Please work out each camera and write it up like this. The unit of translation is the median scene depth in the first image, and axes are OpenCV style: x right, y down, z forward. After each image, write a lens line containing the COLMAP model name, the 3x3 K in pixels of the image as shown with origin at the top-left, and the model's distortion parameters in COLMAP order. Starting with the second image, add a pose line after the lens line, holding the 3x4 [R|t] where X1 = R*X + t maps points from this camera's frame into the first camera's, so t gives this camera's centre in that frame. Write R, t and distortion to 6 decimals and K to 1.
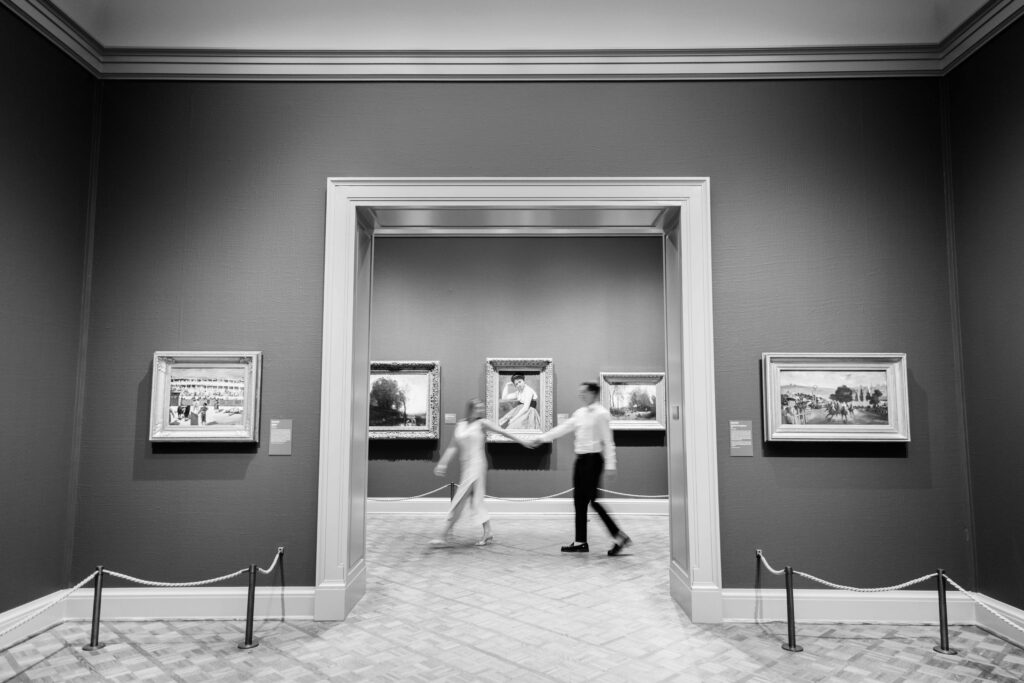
lens RADIAL K [[692.3, 0, 512.5], [0, 692.3, 339.7], [0, 0, 1]] dist [-0.004090, 0.002038]
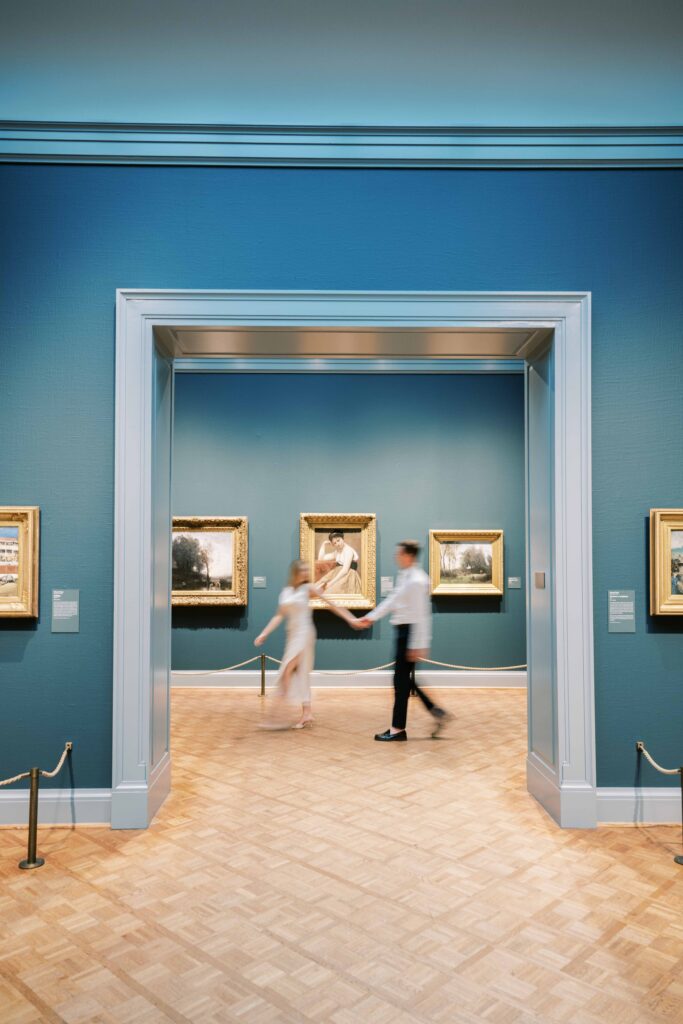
lens RADIAL K [[692.3, 0, 318.3], [0, 692.3, 541.9], [0, 0, 1]] dist [-0.004090, 0.002038]
pose [[0.999646, -0.000208, 0.026597, -0.056944], [-0.001681, 0.997476, 0.070980, 0.000255], [-0.026545, -0.070999, 0.997123, 0.179287]]
